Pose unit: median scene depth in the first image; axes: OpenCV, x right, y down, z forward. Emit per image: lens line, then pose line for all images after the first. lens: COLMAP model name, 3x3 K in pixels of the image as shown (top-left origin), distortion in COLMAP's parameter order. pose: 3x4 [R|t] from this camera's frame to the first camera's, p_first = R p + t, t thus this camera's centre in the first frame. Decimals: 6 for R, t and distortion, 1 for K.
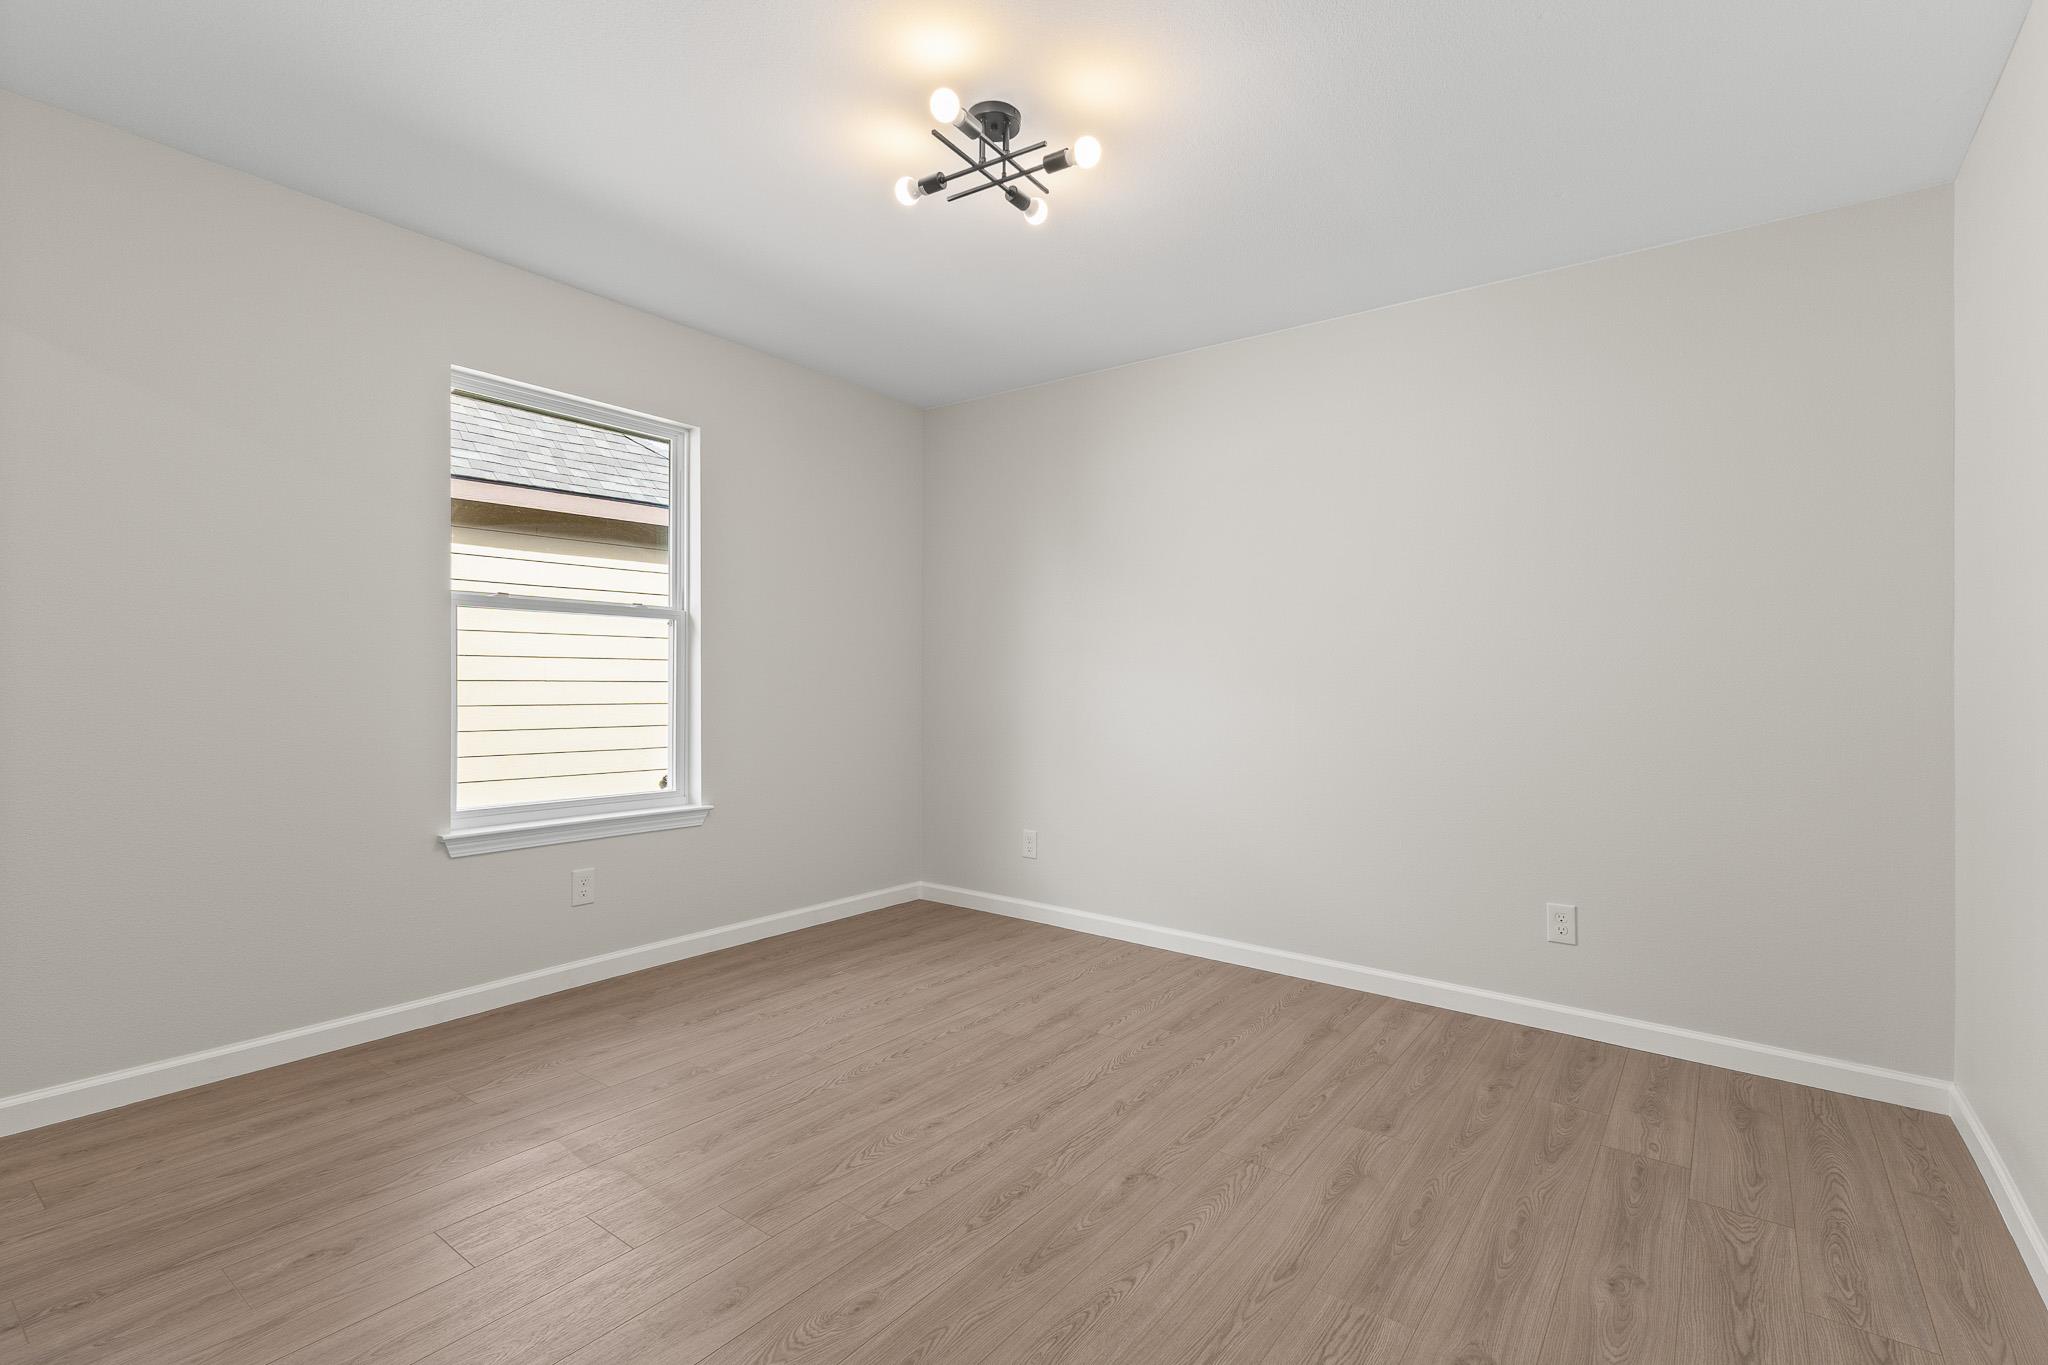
lens RADIAL K [[903.4, 0, 1028.2], [0, 903.4, 685.1], [0, 0, 1]] dist [0.001256, -0.000023]
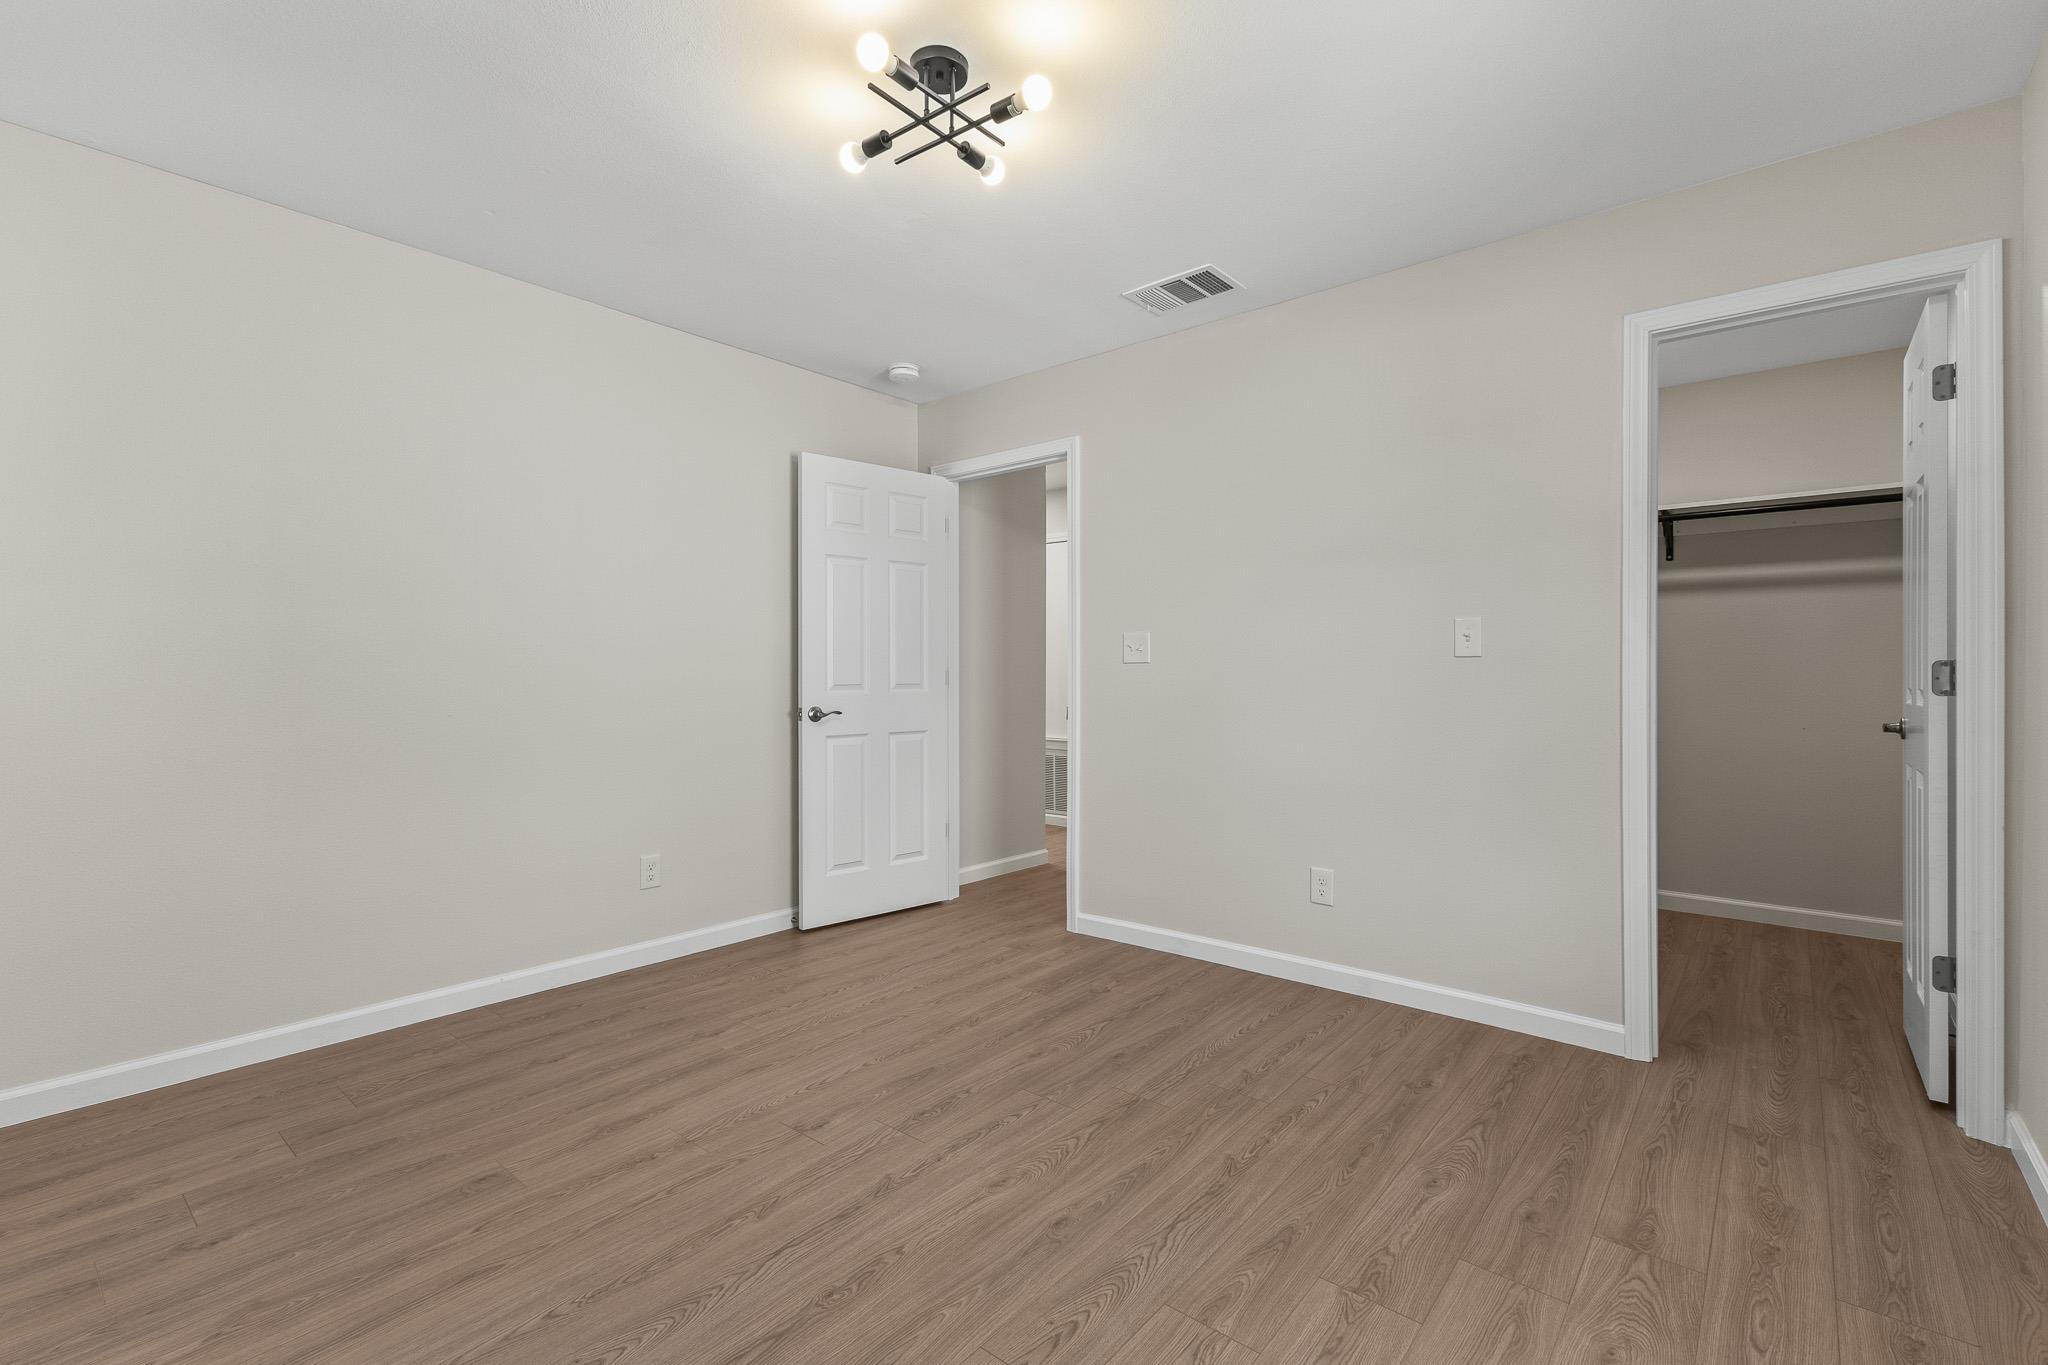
lens RADIAL K [[903.4, 0, 1028.2], [0, 903.4, 685.1], [0, 0, 1]] dist [0.001256, -0.000023]
pose [[-0.998769, -0.014922, 0.047315, -0.176463], [-0.014114, 0.999750, 0.017365, -0.012502], [-0.047563, 0.016676, -0.998729, 1.974165]]
